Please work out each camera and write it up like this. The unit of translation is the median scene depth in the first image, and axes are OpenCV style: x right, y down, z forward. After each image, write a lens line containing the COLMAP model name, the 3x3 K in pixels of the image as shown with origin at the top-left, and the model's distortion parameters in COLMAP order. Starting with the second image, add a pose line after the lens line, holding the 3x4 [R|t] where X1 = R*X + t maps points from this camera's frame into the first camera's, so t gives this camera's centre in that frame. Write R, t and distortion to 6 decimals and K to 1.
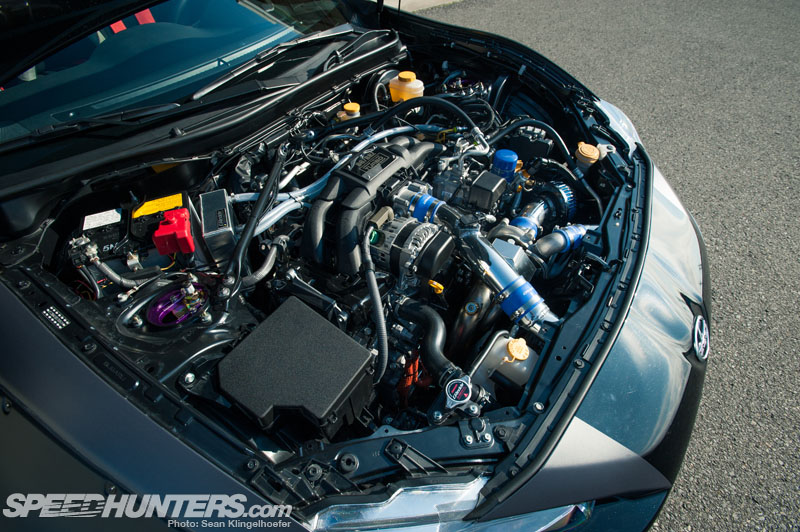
lens RADIAL K [[417.3, 0, 402.9], [0, 417.3, 266.1], [0, 0, 1]] dist [-0.038971, 0.001396]
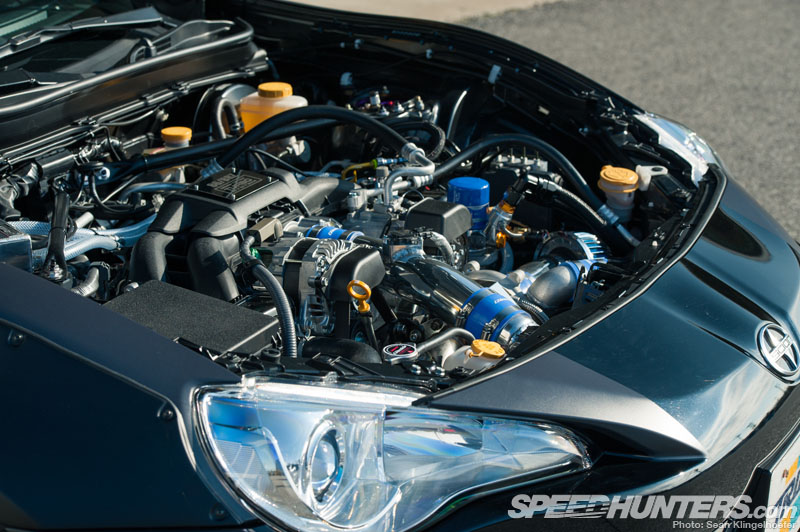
lens RADIAL K [[2072.8, 0, 399.3], [0, 2072.8, 264.8], [0, 0, 1]] dist [0.152282, 0.000000]
pose [[0.991954, -0.037268, 0.120990, -0.172488], [0.090706, 0.875914, -0.473864, 1.066399], [-0.088316, 0.481026, 0.872247, -1.278350]]
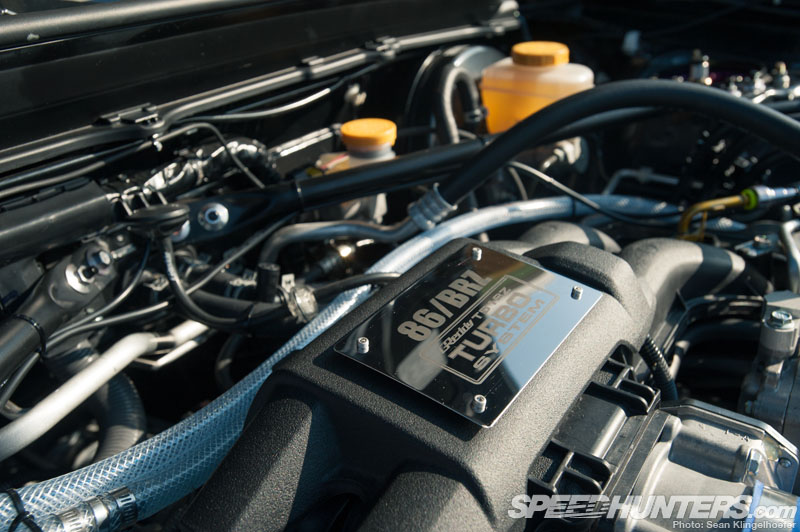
lens RADIAL K [[696.9, 0, 398.1], [0, 696.9, 265.7], [0, 0, 1]] dist [0.033417, 0.007225]
pose [[0.999087, -0.008271, -0.041906, -0.085124], [-0.005190, 0.950297, -0.311301, -0.147726], [0.042398, 0.311234, 0.949387, 0.585015]]
